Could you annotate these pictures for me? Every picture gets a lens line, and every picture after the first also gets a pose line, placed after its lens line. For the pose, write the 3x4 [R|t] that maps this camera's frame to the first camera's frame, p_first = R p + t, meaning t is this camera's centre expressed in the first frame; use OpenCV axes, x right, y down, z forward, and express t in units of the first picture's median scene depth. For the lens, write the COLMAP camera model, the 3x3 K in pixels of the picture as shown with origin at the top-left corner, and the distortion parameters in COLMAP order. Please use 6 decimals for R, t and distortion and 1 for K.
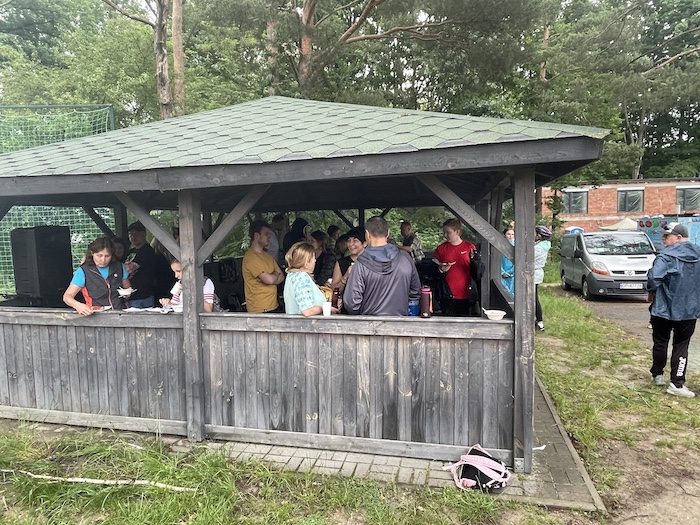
lens RADIAL K [[467.1, 0, 350.0], [0, 467.1, 262.2], [0, 0, 1]] dist [0.003349, -0.003172]
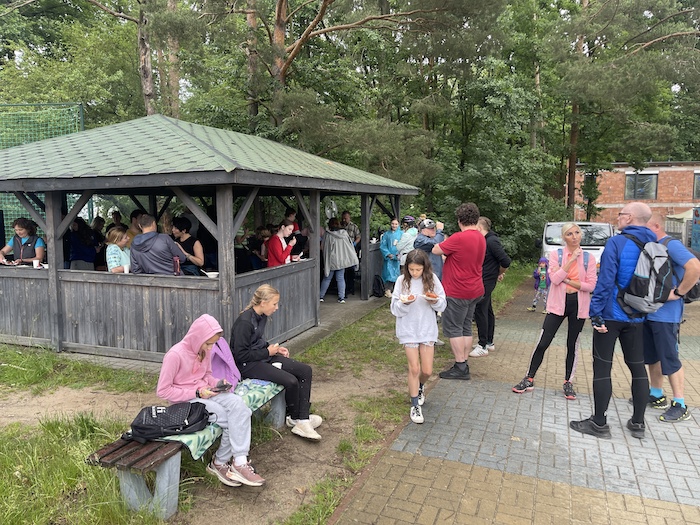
lens RADIAL K [[519.9, 0, 350.5], [0, 519.9, 262.6], [0, 0, 1]] dist [0.024291, -0.002210]
pose [[0.992351, 0.035881, -0.118116, 0.851327], [-0.032186, 0.998936, 0.033043, -0.003115], [0.119176, -0.028989, 0.992450, -0.617296]]
